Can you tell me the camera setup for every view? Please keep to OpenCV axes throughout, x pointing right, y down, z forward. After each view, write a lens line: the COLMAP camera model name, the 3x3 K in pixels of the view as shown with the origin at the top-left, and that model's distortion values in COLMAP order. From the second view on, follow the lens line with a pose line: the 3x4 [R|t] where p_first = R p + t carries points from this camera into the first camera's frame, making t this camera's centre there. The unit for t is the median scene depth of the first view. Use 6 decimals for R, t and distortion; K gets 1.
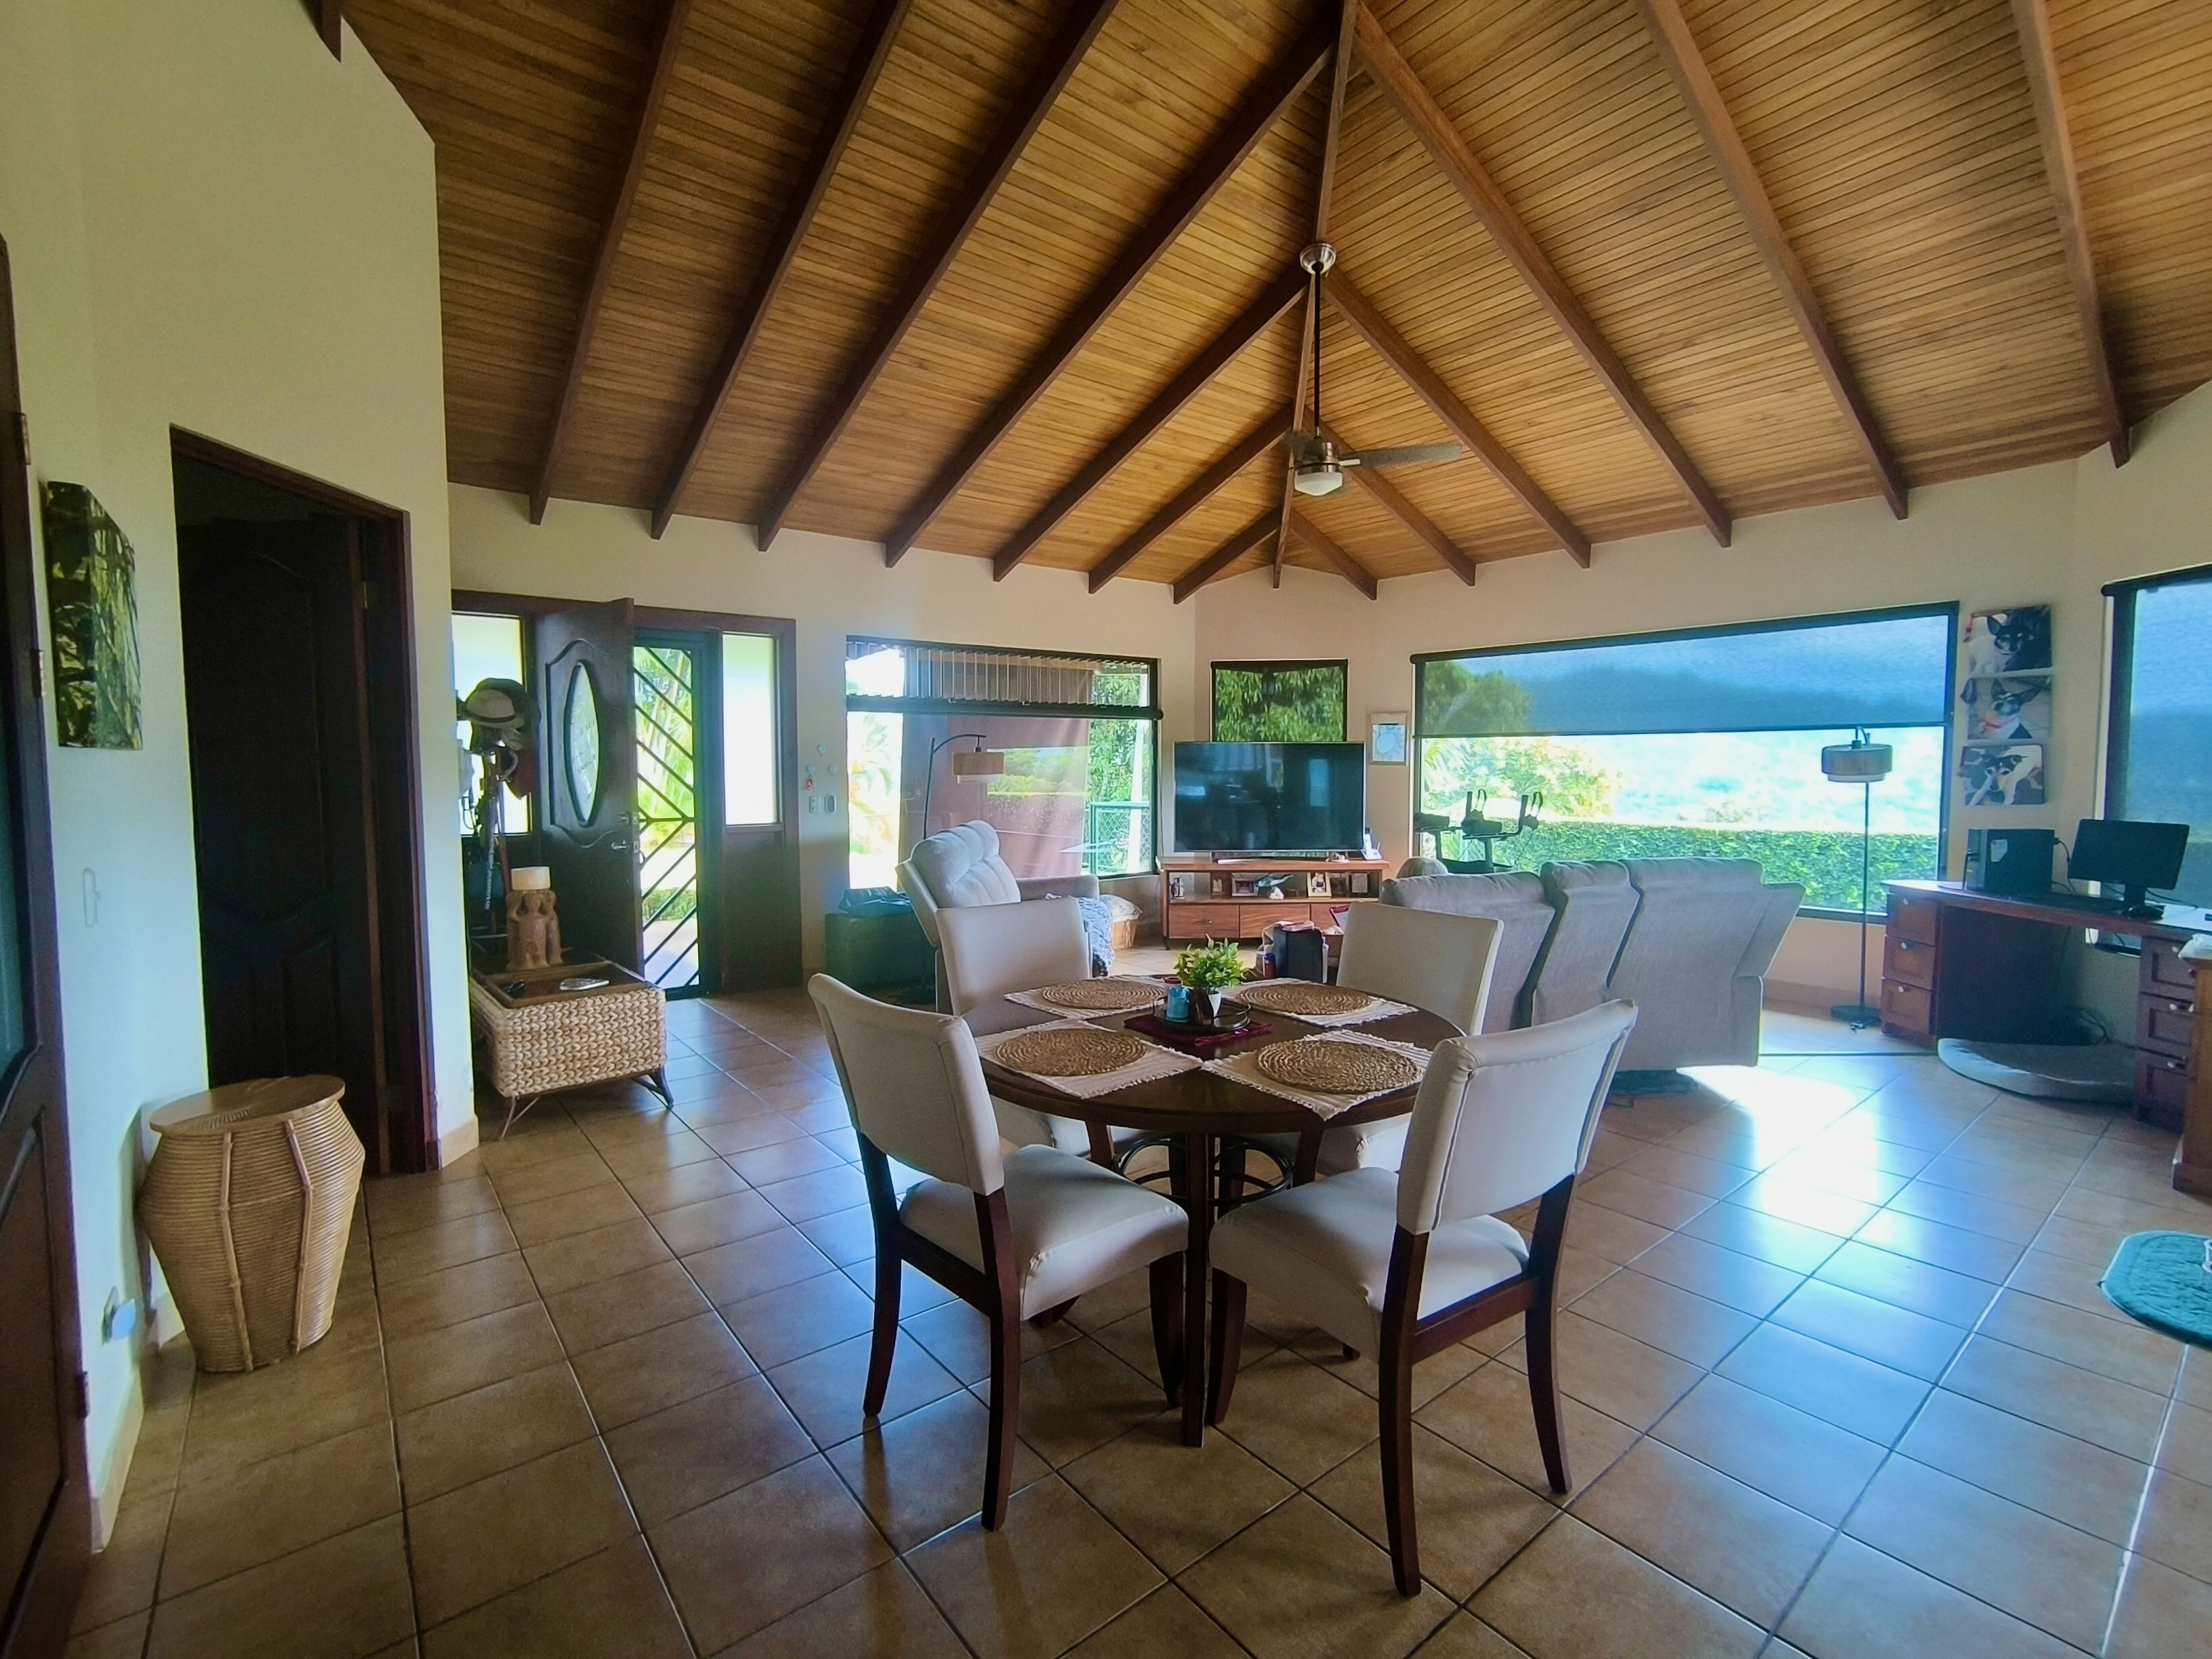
lens RADIAL K [[1012.7, 0, 1107.8], [0, 1012.7, 824.0], [0, 0, 1]] dist [-0.002033, 0.001263]
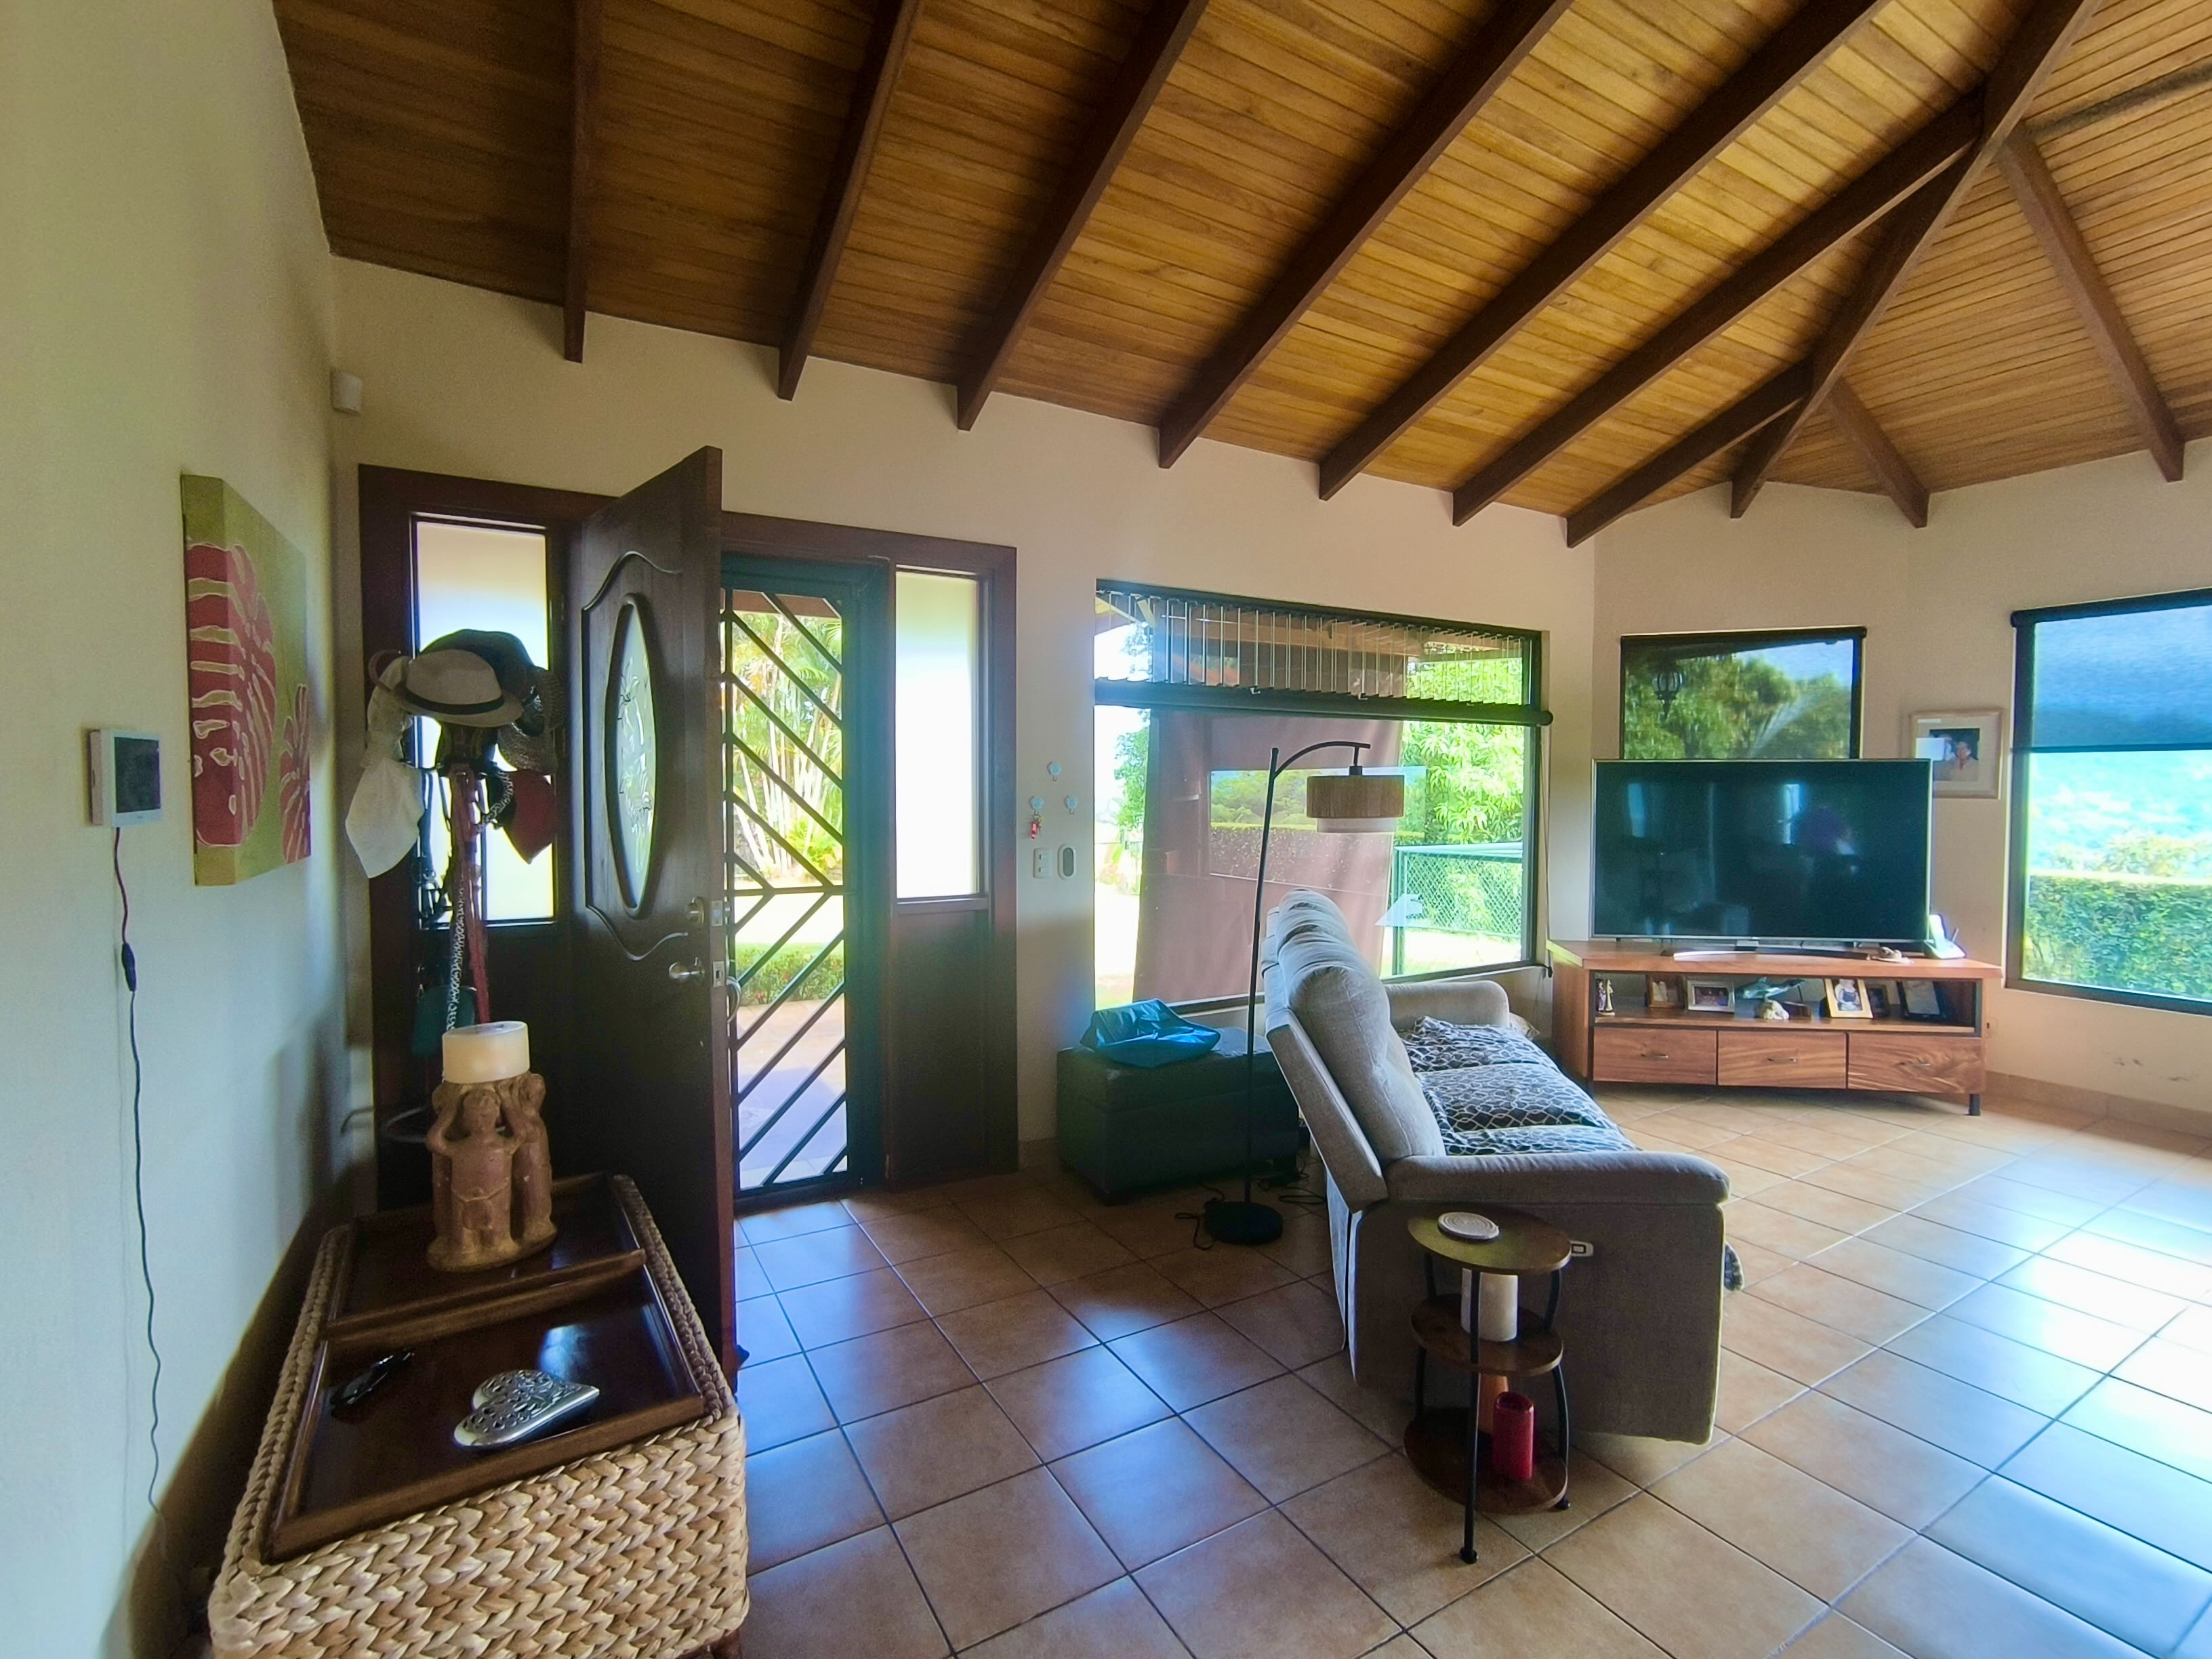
lens RADIAL K [[1030.6, 0, 1148.3], [0, 1030.6, 826.0], [0, 0, 1]] dist [0.009206, 0.000678]
pose [[0.993840, 0.007828, -0.110547, -0.162599], [-0.010129, 0.999743, -0.020261, -0.029757], [0.110360, 0.021256, 0.993664, 0.412530]]
